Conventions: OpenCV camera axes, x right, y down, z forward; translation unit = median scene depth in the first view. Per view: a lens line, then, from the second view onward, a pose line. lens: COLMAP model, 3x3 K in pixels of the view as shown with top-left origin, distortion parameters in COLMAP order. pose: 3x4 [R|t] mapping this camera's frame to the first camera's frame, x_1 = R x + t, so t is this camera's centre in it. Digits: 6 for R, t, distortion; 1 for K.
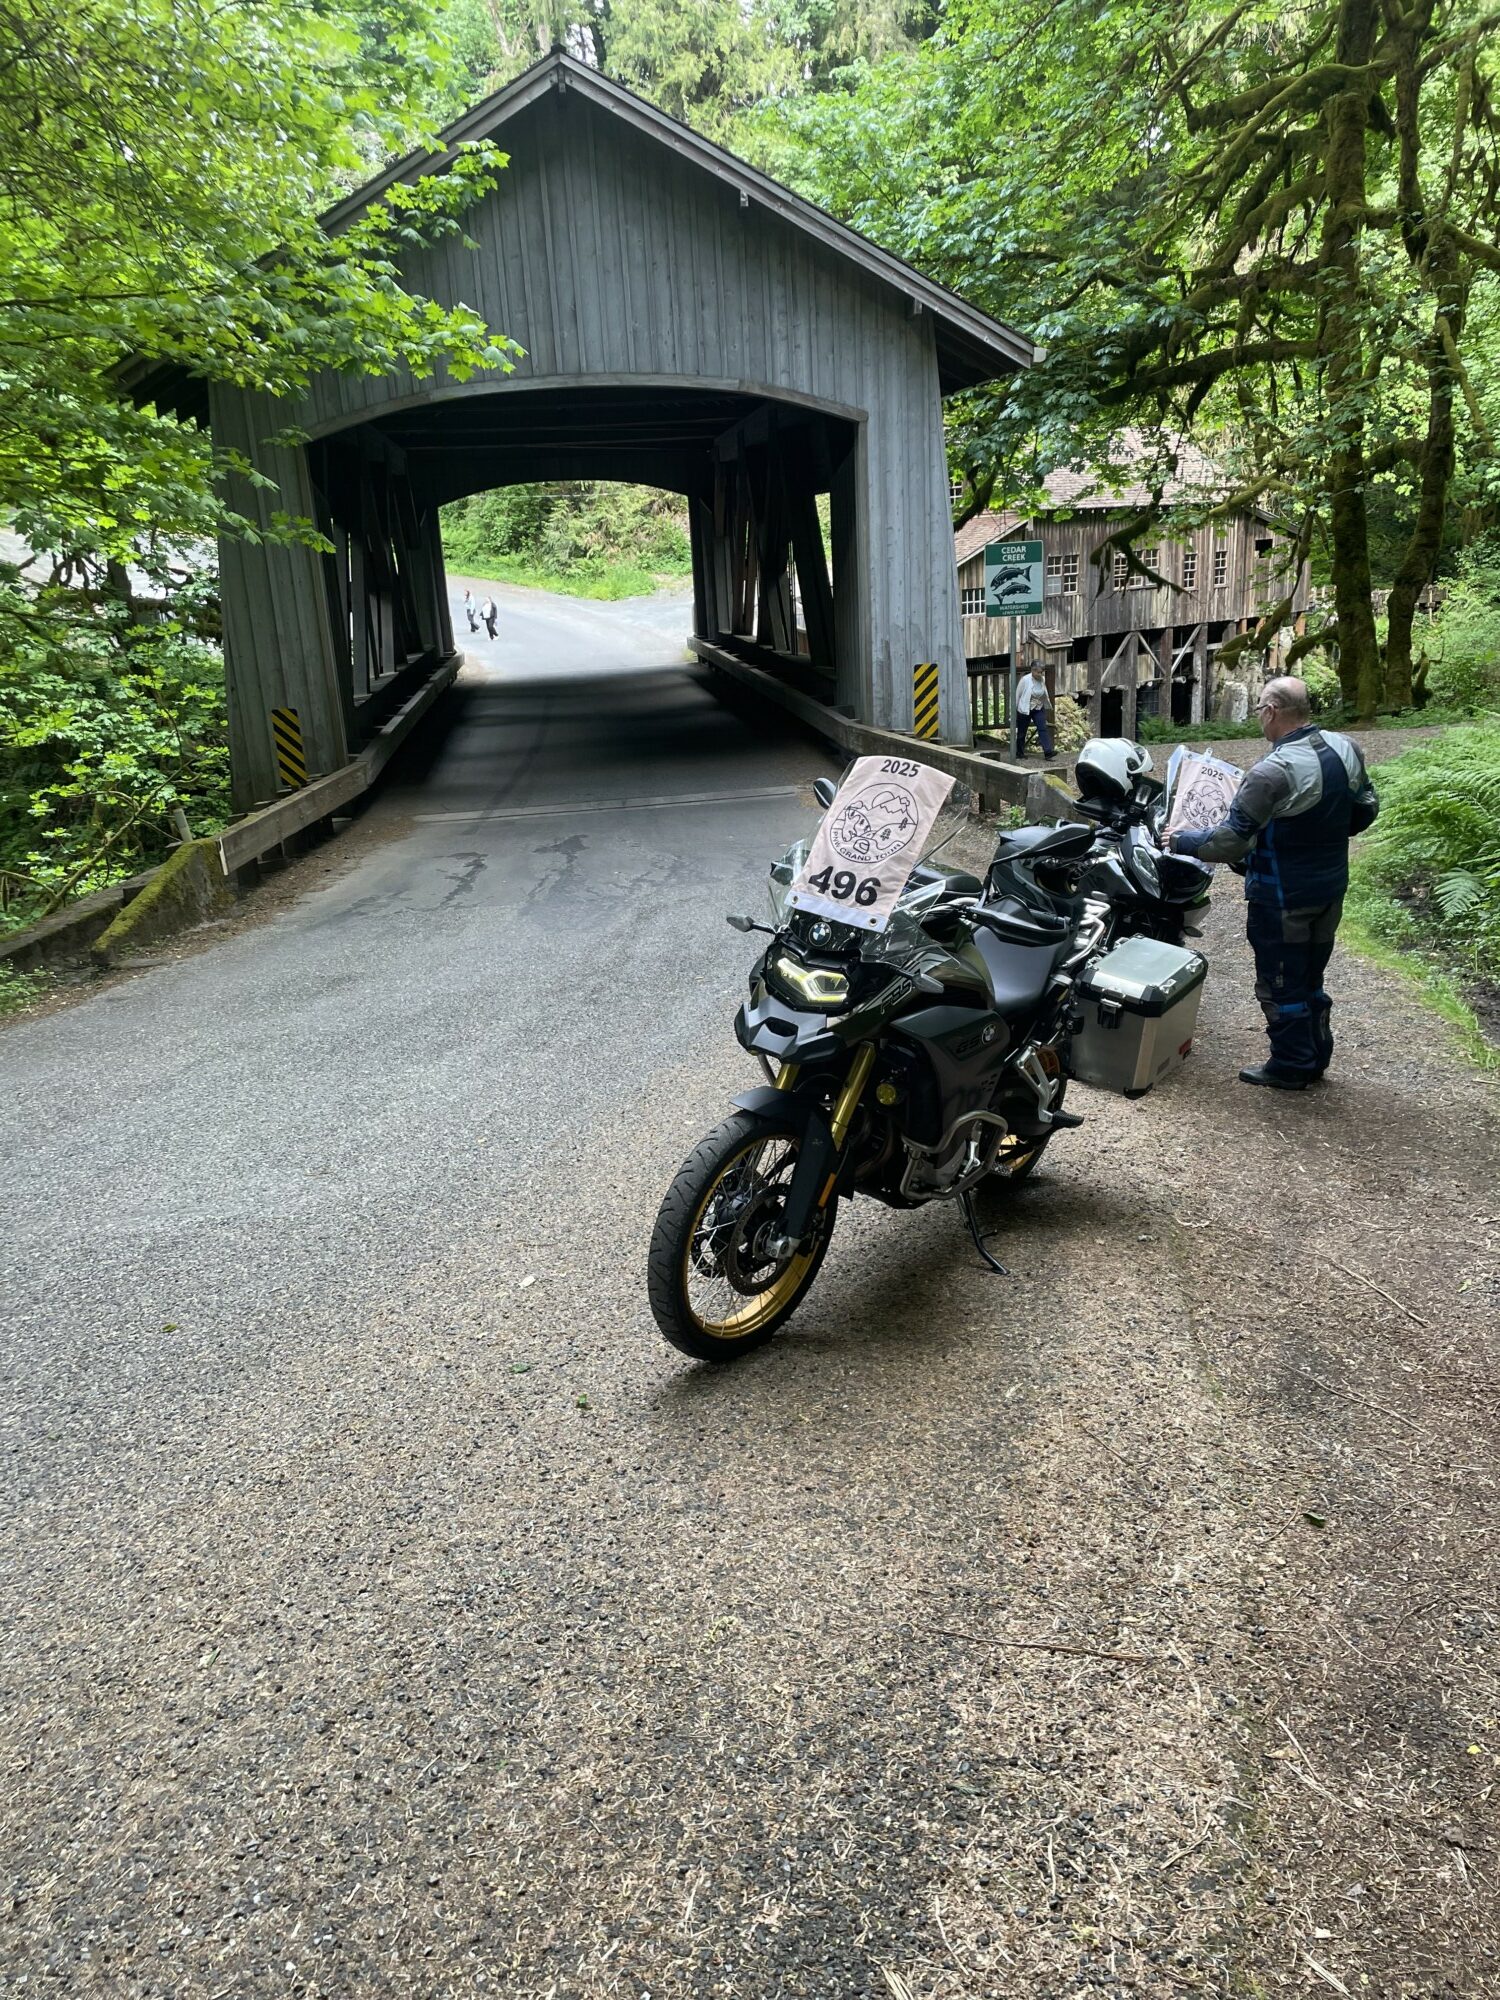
lens RADIAL K [[1532.3, 0, 758.0], [0, 1532.3, 1013.6], [0, 0, 1]] dist [0.044666, -0.028005]
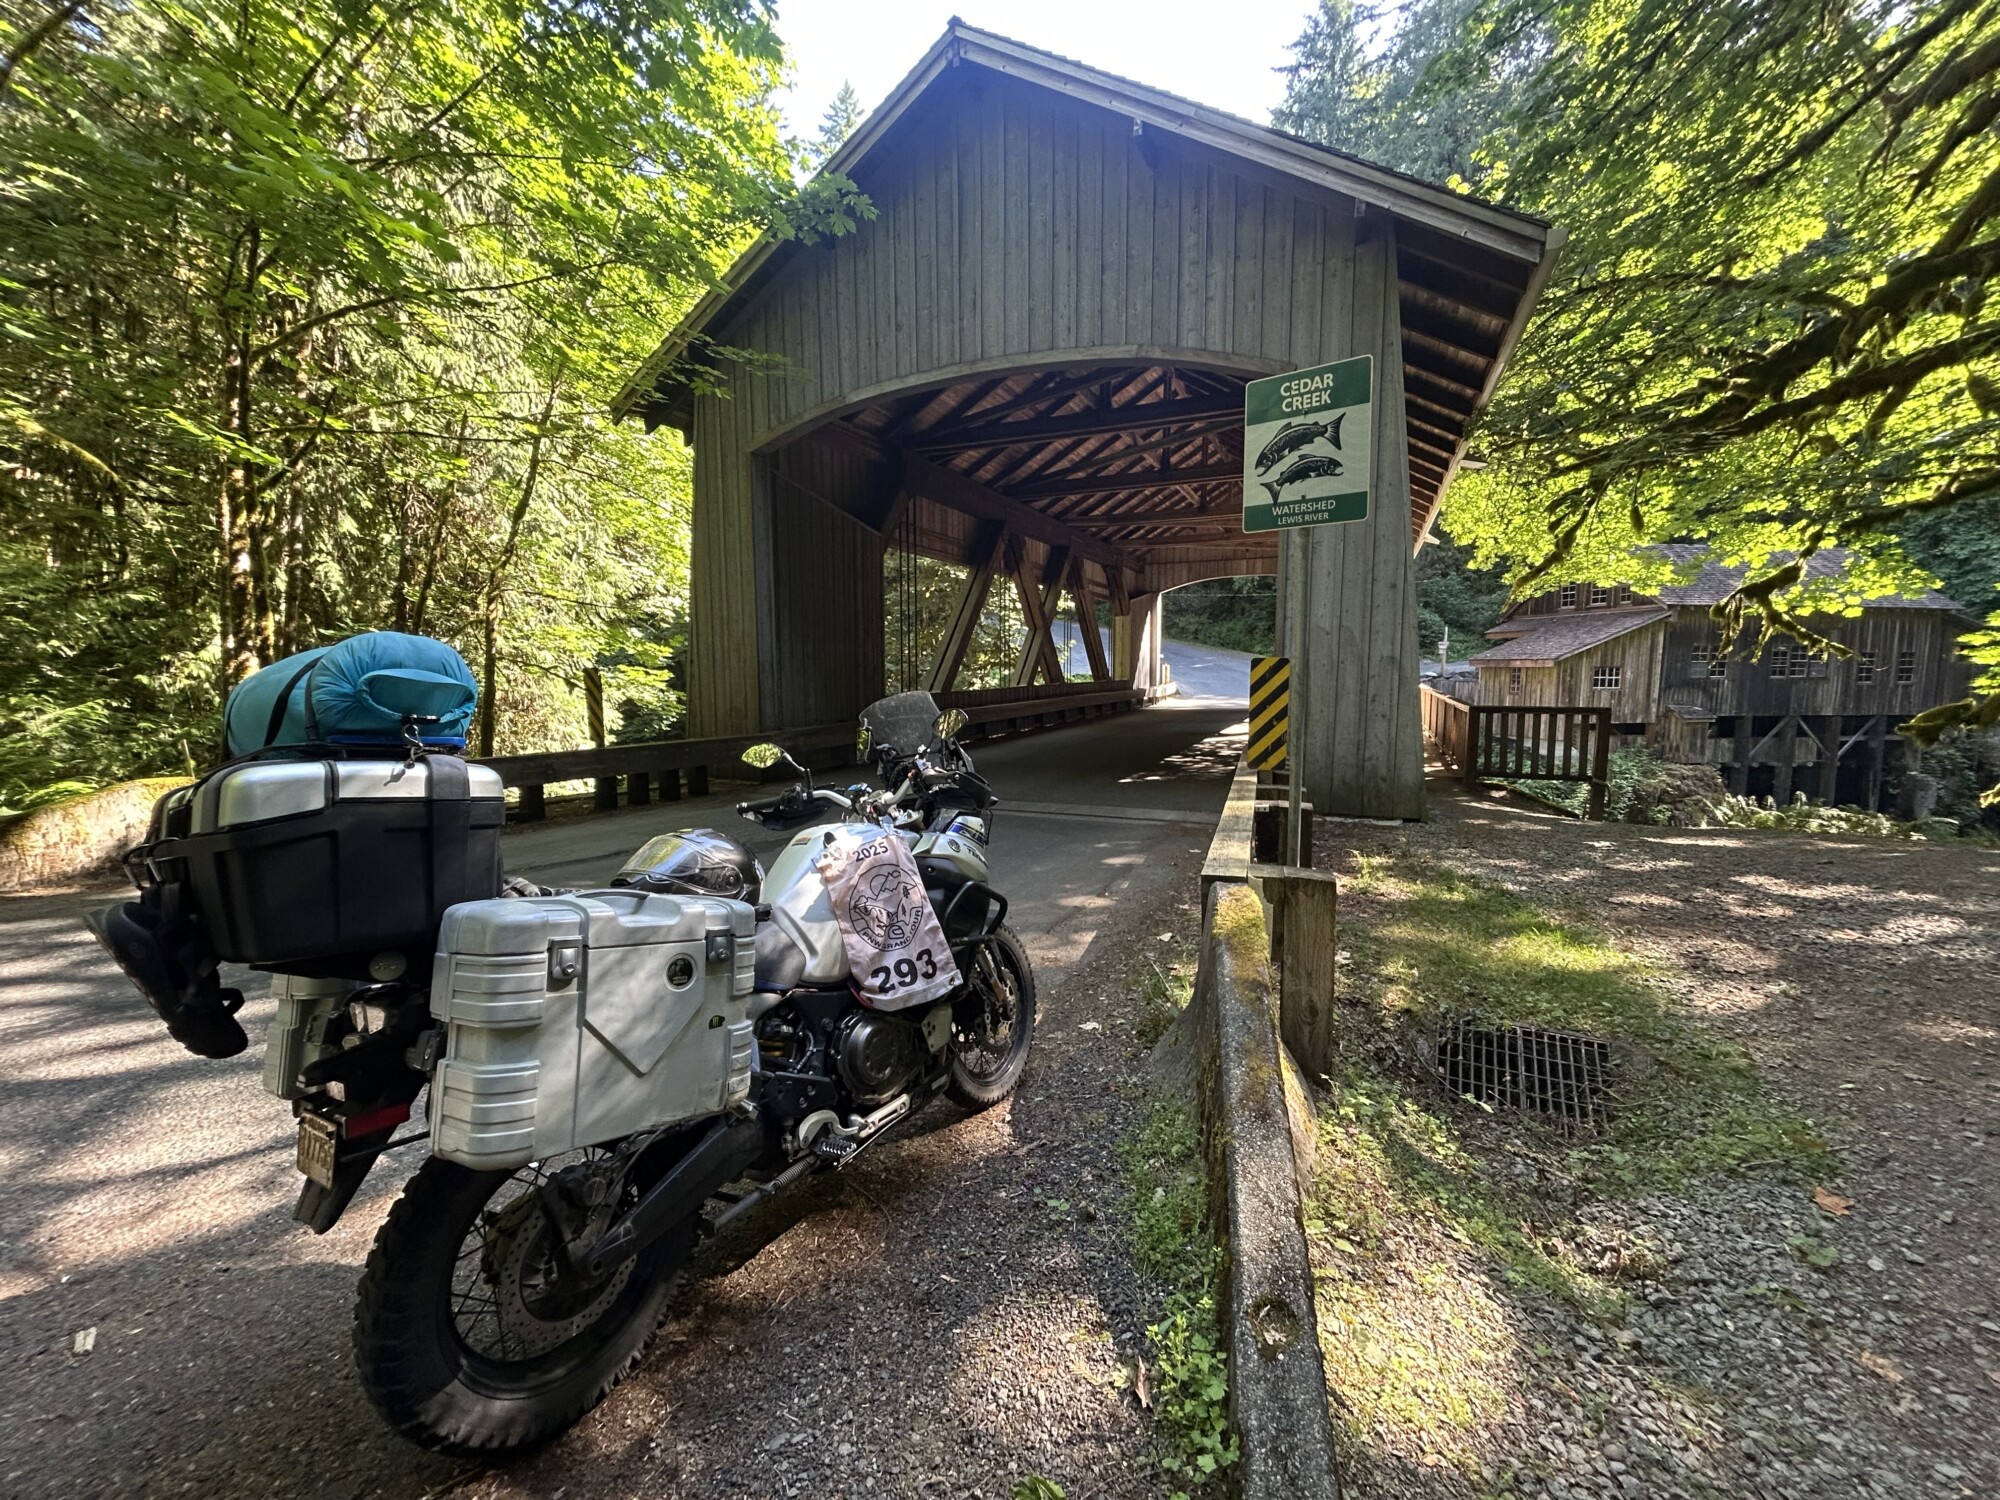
lens RADIAL K [[800.7, 0, 1003.9], [0, 800.7, 743.7], [0, 0, 1]] dist [-0.000051, 0.000102]
pose [[0.844893, 0.101321, -0.525252, 0.137571], [-0.195333, 0.972531, -0.126601, -0.090458], [0.497997, 0.209563, 0.841476, 0.472059]]
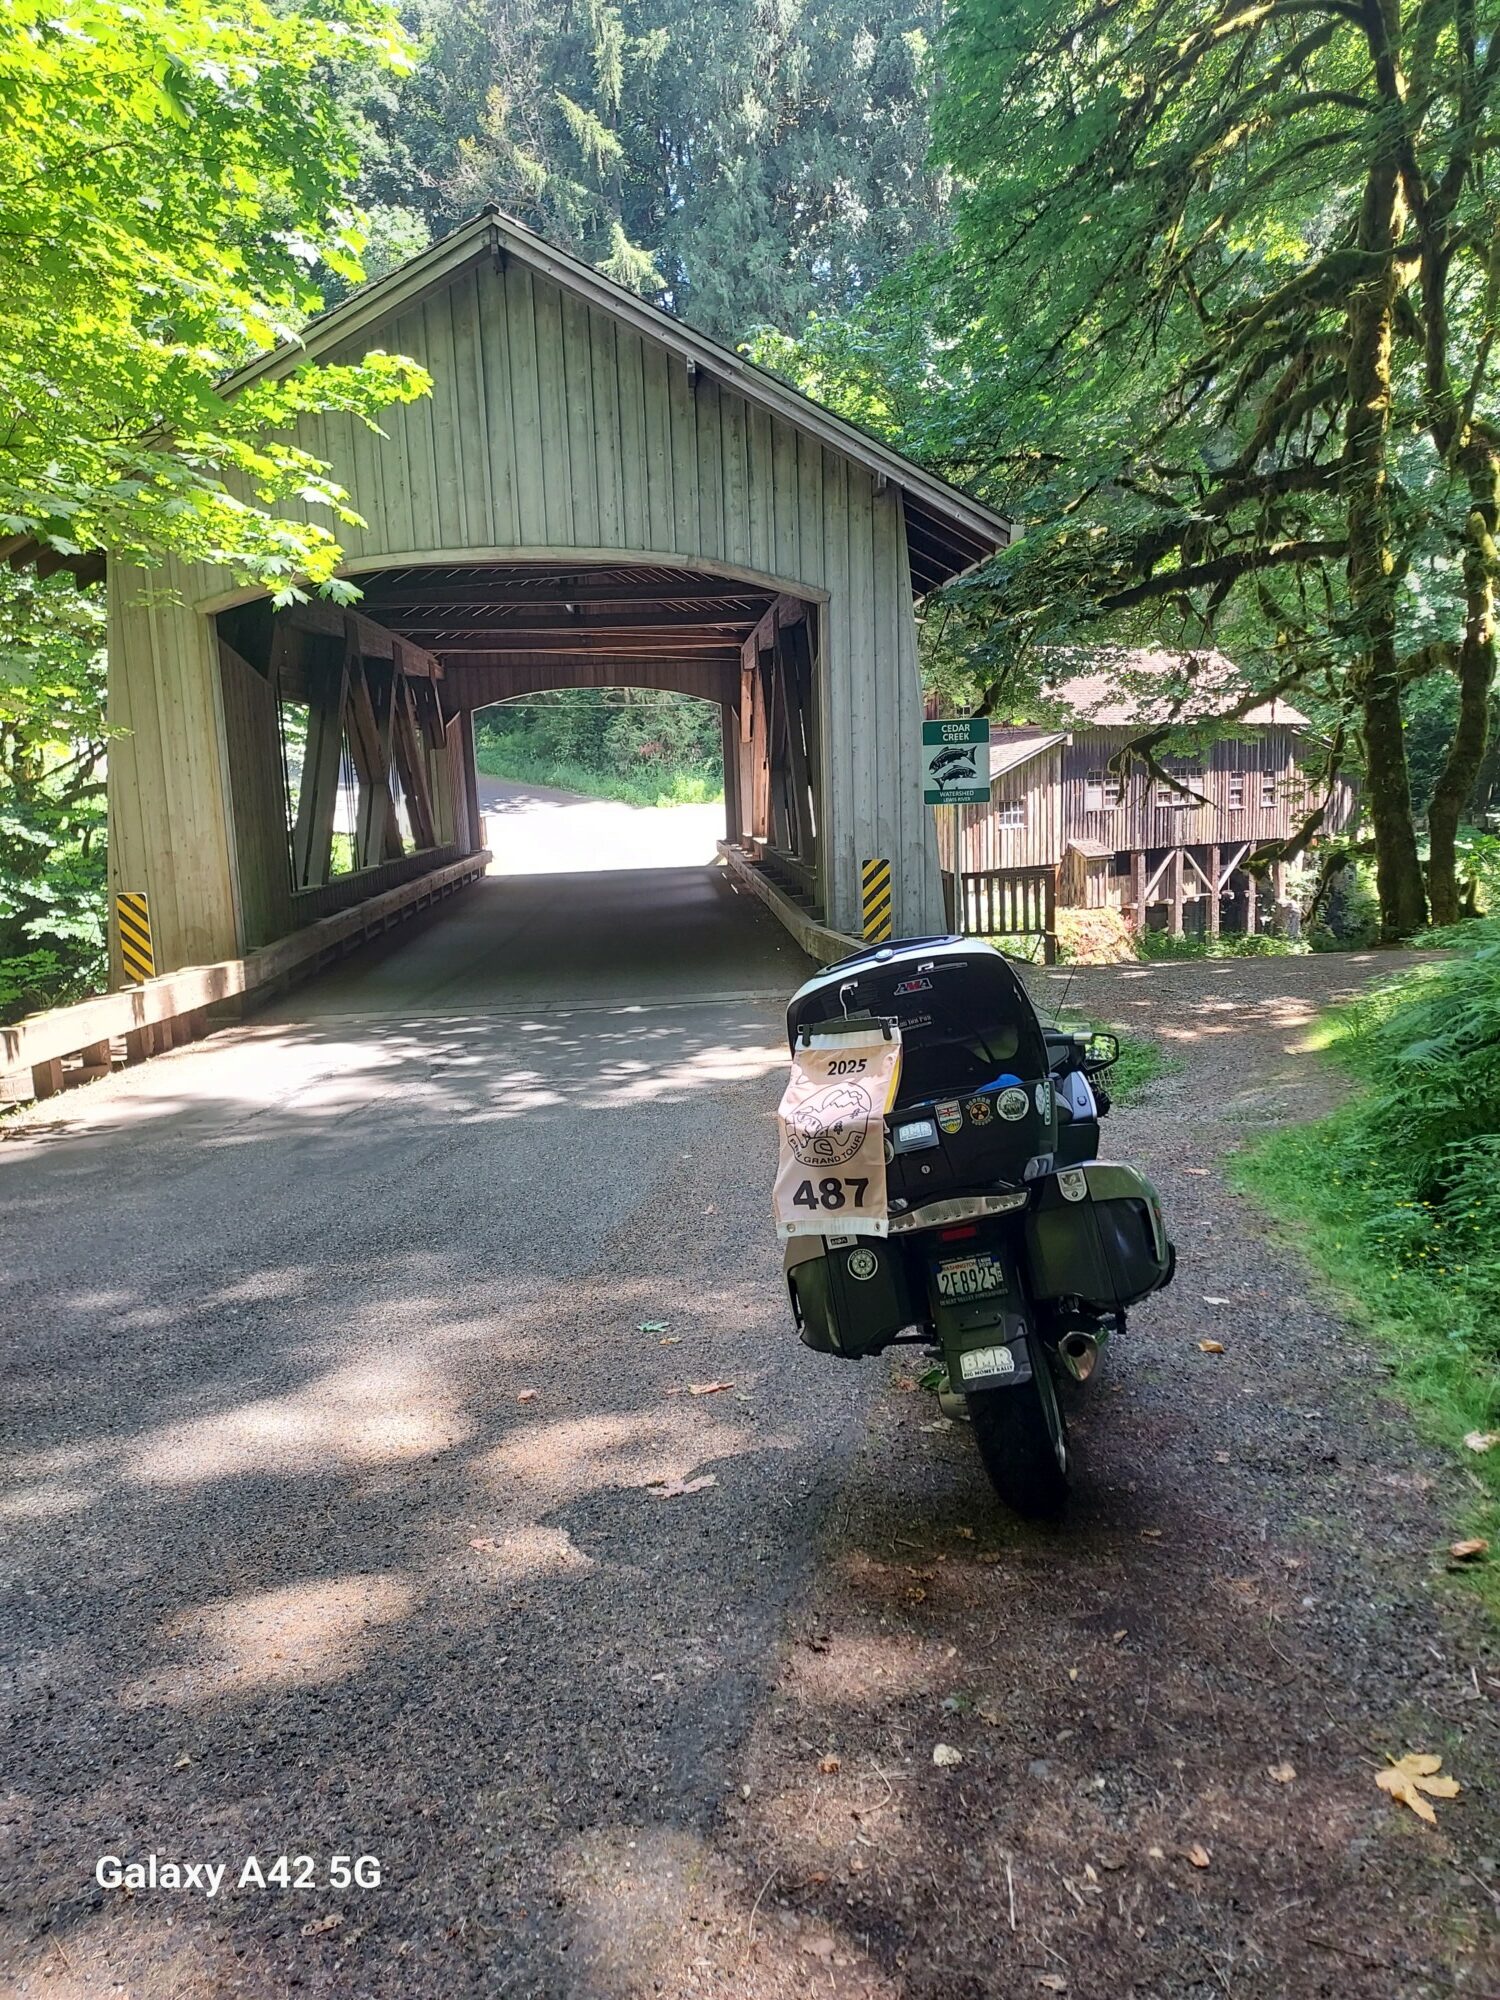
lens RADIAL K [[1458.7, 0, 773.1], [0, 1458.7, 991.1], [0, 0, 1]] dist [0.062663, -0.028354]
pose [[0.998335, 0.026073, -0.051455, 0.067392], [-0.033223, 0.989104, -0.143417, -0.023320], [0.047155, 0.144888, 0.988324, 0.133278]]
